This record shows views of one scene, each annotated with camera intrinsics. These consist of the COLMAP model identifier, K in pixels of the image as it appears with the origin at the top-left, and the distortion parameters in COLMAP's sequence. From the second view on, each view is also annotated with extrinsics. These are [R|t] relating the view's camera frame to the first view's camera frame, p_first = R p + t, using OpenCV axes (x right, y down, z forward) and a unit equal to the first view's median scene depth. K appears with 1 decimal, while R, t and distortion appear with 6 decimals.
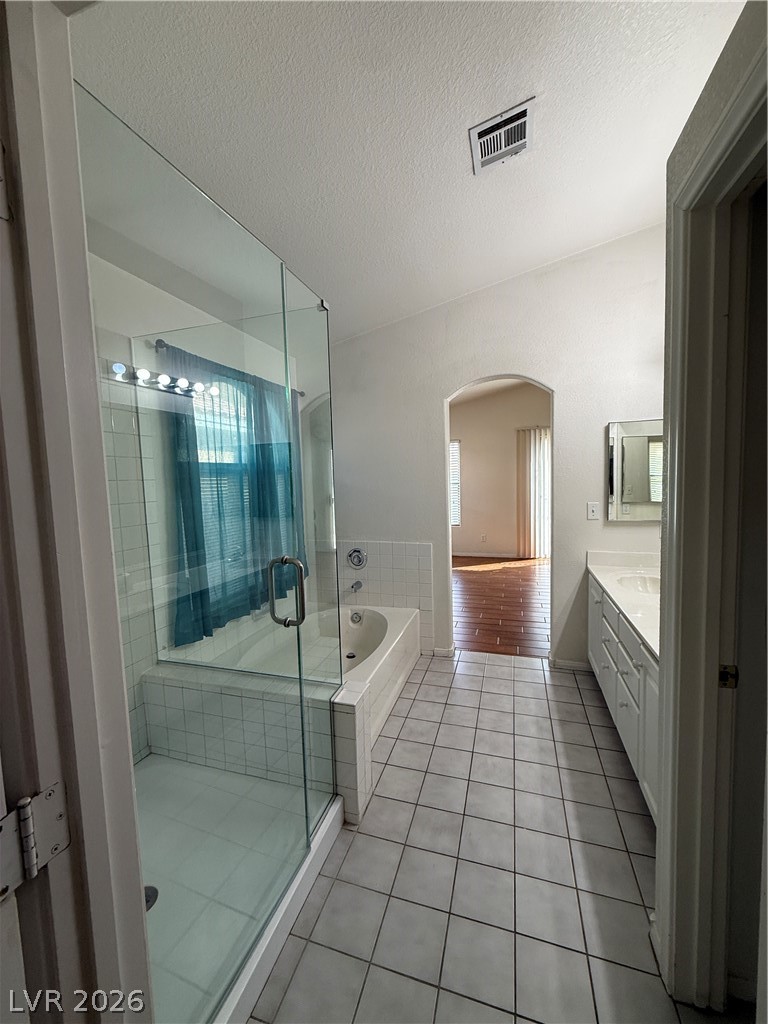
lens RADIAL K [[411.9, 0, 382.4], [0, 411.9, 510.0], [0, 0, 1]] dist [0.003253, 0.000728]
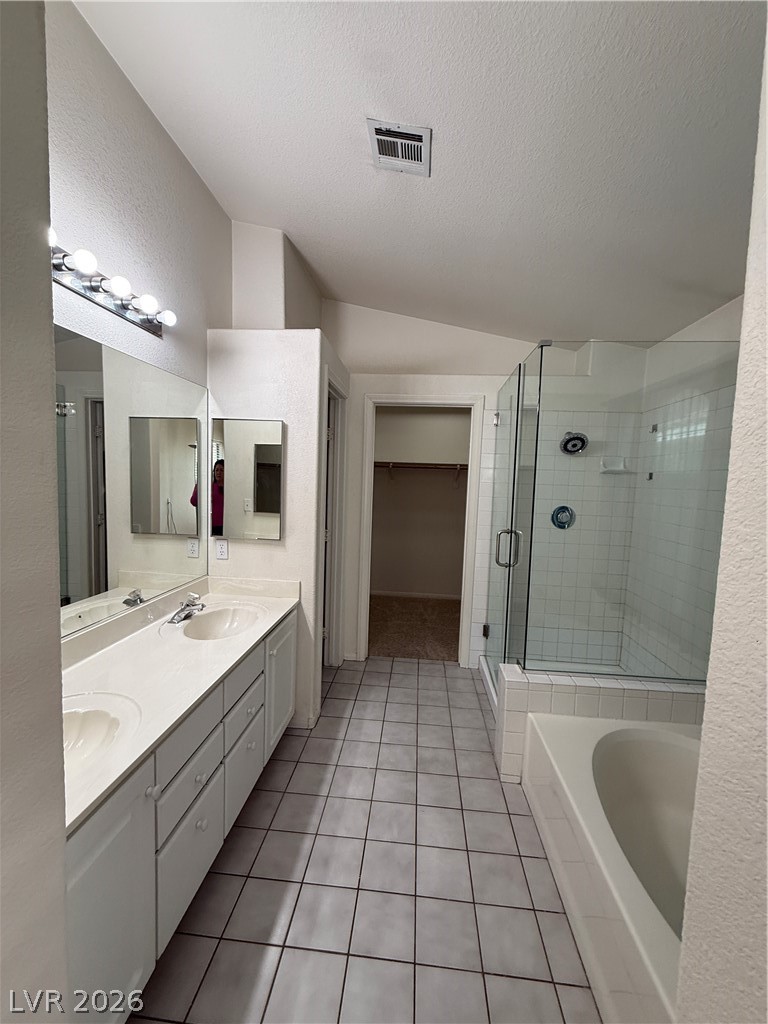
lens RADIAL K [[411.9, 0, 384.2], [0, 411.9, 510.3], [0, 0, 1]] dist [0.003253, 0.000728]
pose [[-0.976179, 0.017358, -0.216273, 0.540388], [-0.018240, 0.986701, 0.161521, -0.197813], [0.216201, 0.161618, -0.962879, 2.033427]]
